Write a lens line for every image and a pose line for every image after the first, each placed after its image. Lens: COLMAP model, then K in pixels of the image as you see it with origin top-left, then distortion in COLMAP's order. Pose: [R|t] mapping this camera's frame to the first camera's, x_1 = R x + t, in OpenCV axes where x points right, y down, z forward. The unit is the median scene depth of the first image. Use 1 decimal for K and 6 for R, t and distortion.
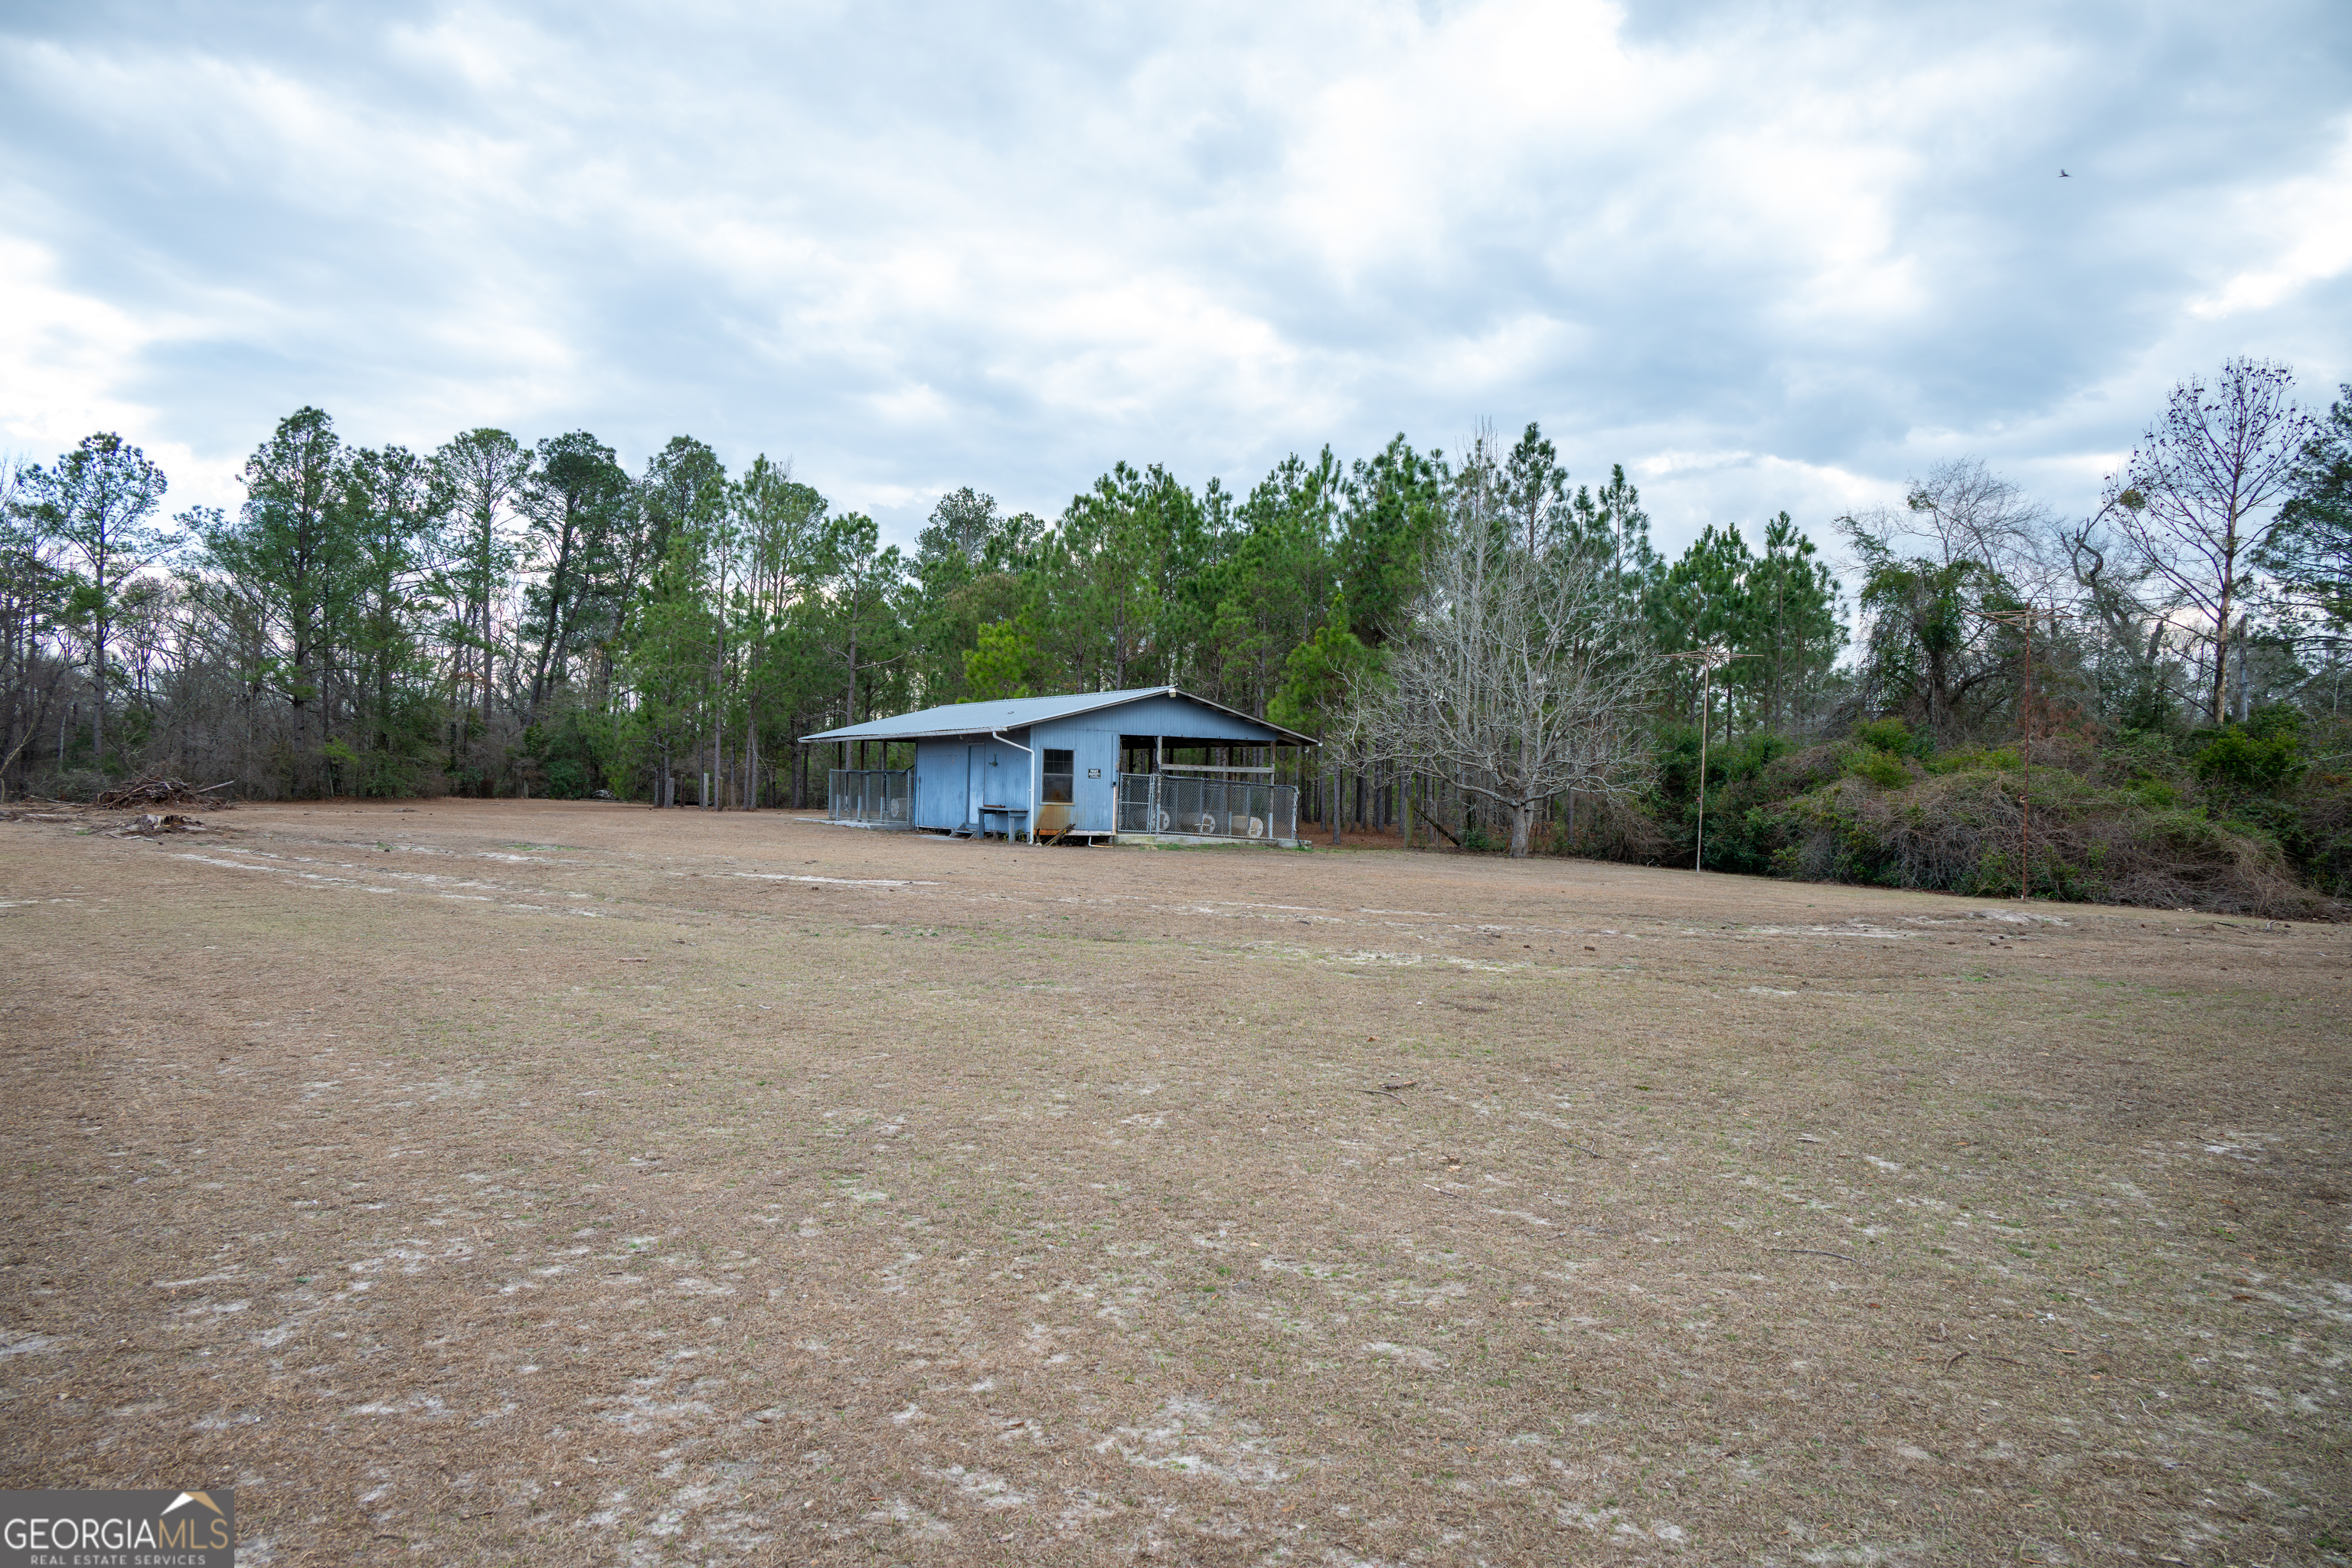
lens RADIAL K [[1564.9, 0, 1176.0], [0, 1564.9, 784.0], [0, 0, 1]] dist [-0.002035, -0.002374]
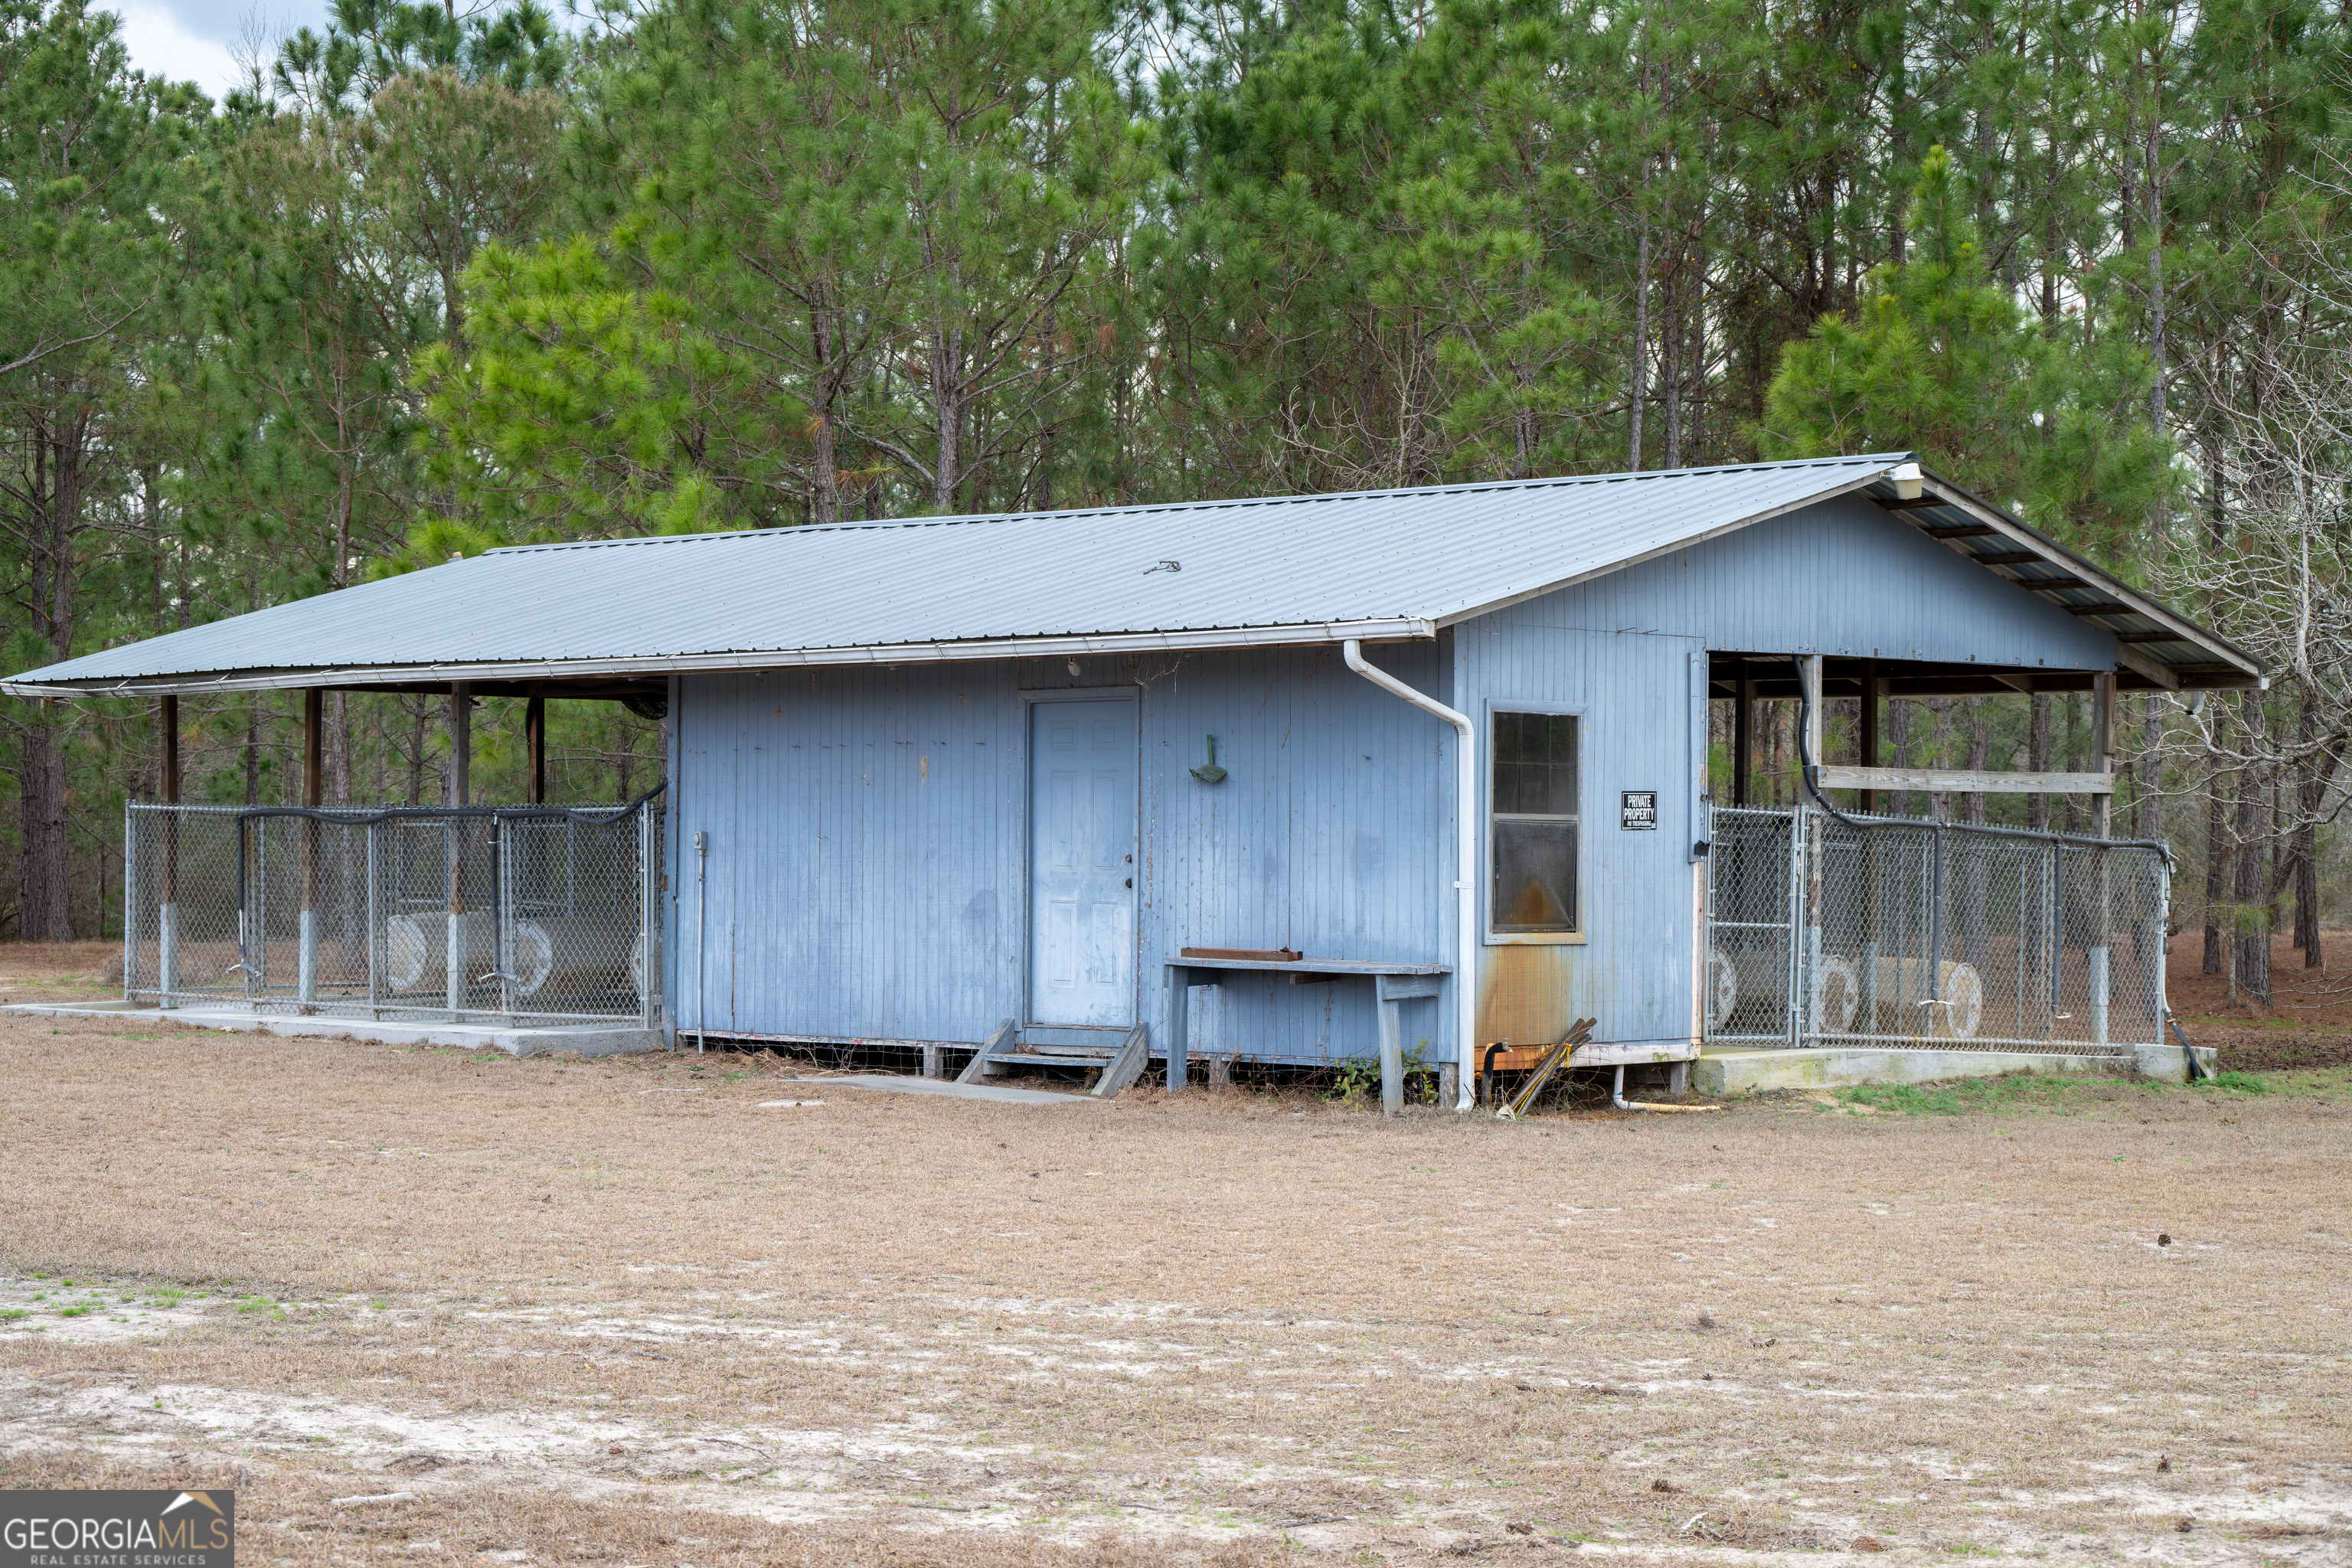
lens RADIAL K [[4490.0, 0, 1176.0], [0, 4490.0, 784.0], [0, 0, 1]] dist [-0.004129, -0.021556]
pose [[0.974920, -0.016484, 0.221945, -0.273390], [0.017936, 0.999829, -0.004526, -0.008426], [-0.221832, 0.008394, 0.975049, 0.334016]]
